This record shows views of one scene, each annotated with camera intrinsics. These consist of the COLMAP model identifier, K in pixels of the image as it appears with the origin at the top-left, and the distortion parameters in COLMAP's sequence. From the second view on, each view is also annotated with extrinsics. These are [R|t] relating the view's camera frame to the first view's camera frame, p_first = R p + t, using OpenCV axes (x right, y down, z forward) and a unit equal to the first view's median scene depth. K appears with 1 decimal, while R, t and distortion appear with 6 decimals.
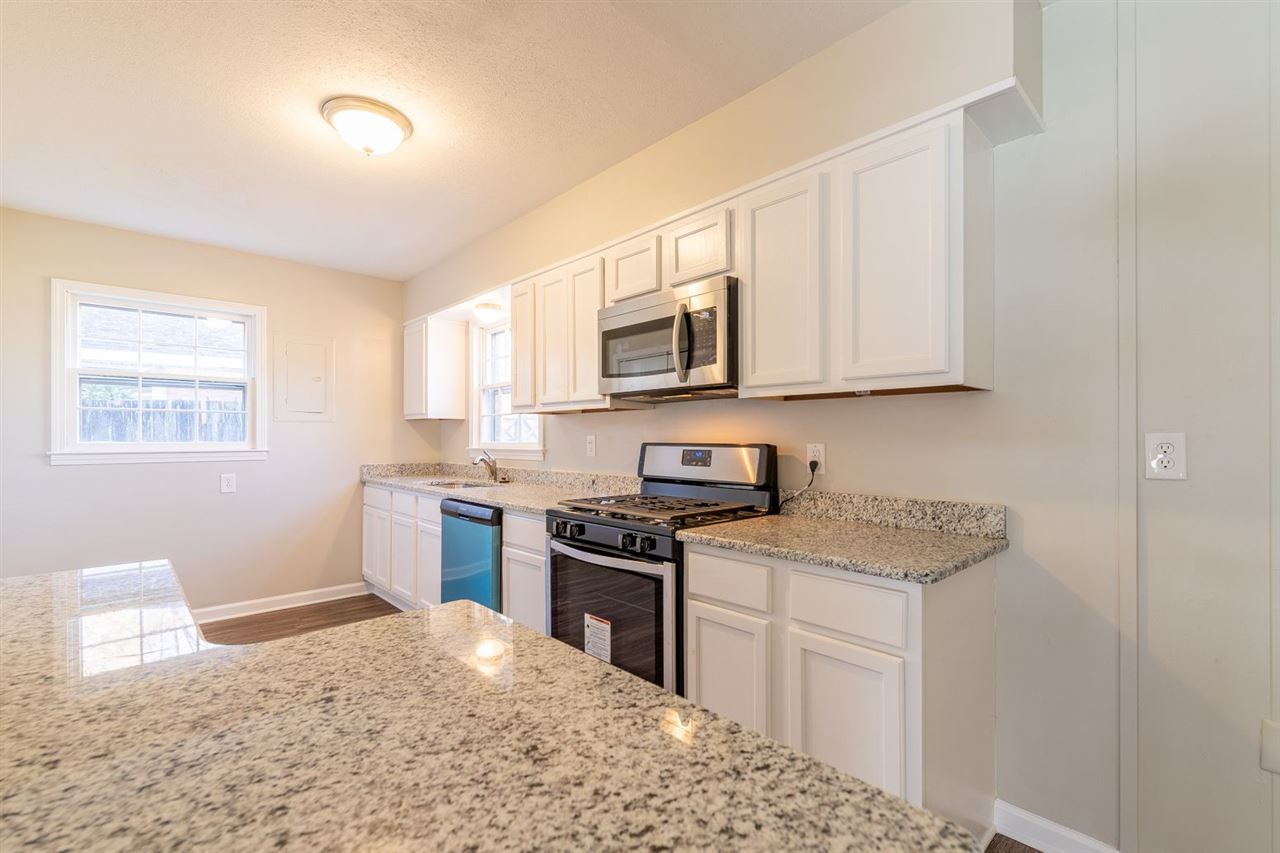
lens RADIAL K [[559.0, 0, 641.5], [0, 559.0, 438.8], [0, 0, 1]] dist [0.001012, -0.000154]
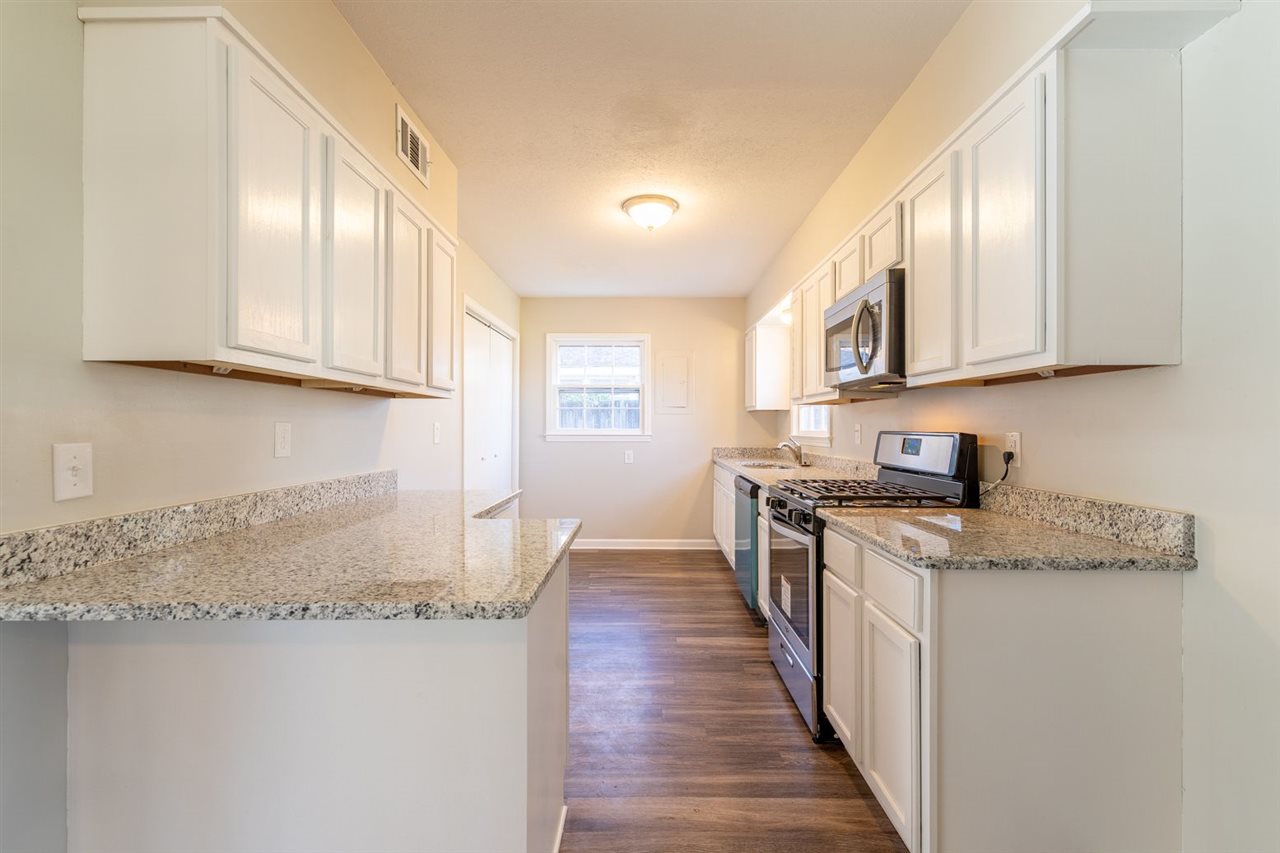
lens RADIAL K [[556.2, 0, 640.0], [0, 556.2, 426.5], [0, 0, 1]] dist [0.001710, 0.000015]
pose [[0.725882, 0.001299, -0.687818, 0.470021], [-0.002787, 0.999996, -0.001051, 0.001164], [0.687813, 0.002680, 0.725883, -0.056447]]
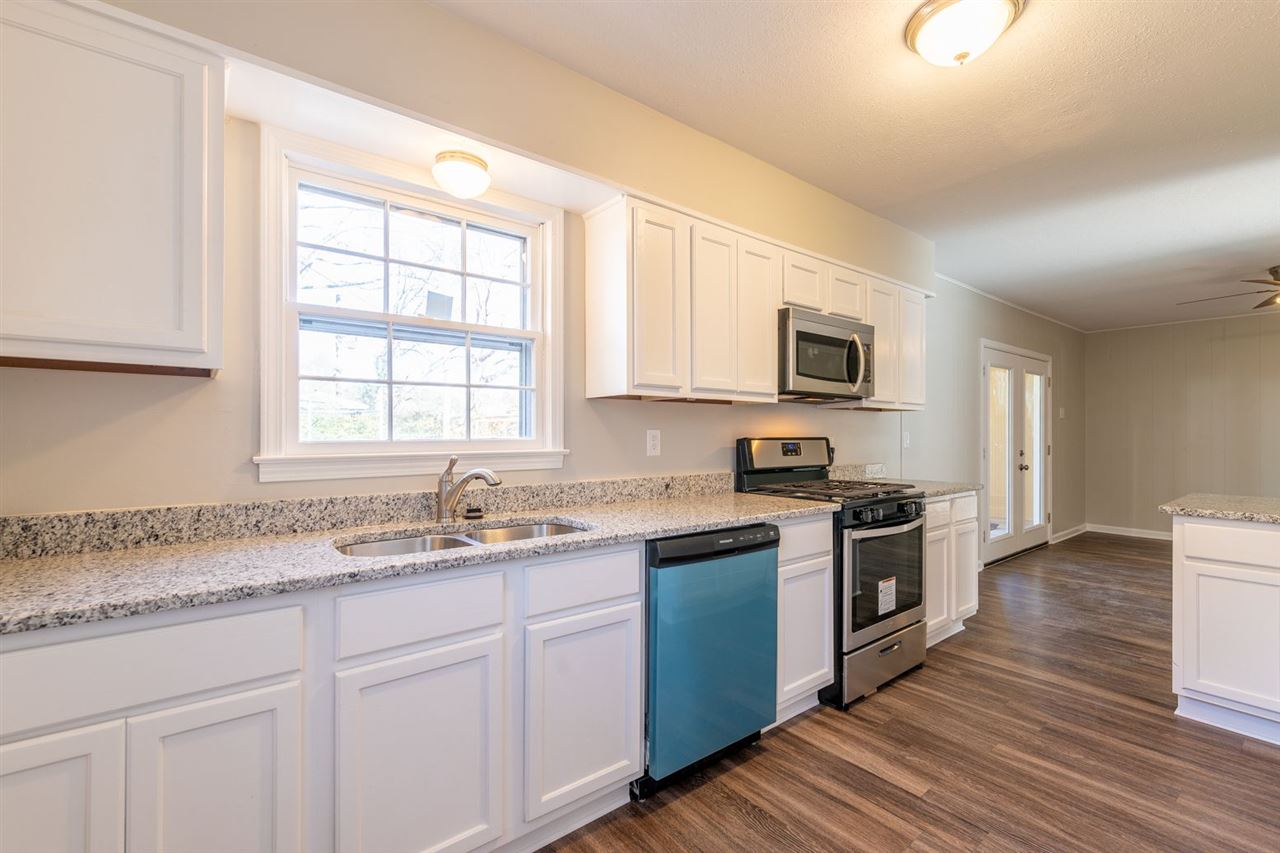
lens RADIAL K [[549.5, 0, 640.6], [0, 549.5, 429.8], [0, 0, 1]] dist [0.003393, 0.000246]
pose [[0.078370, 0.003390, 0.996919, -1.245198], [-0.003702, 0.999988, -0.003109, -0.003907], [-0.996917, -0.003447, 0.078382, 1.356251]]
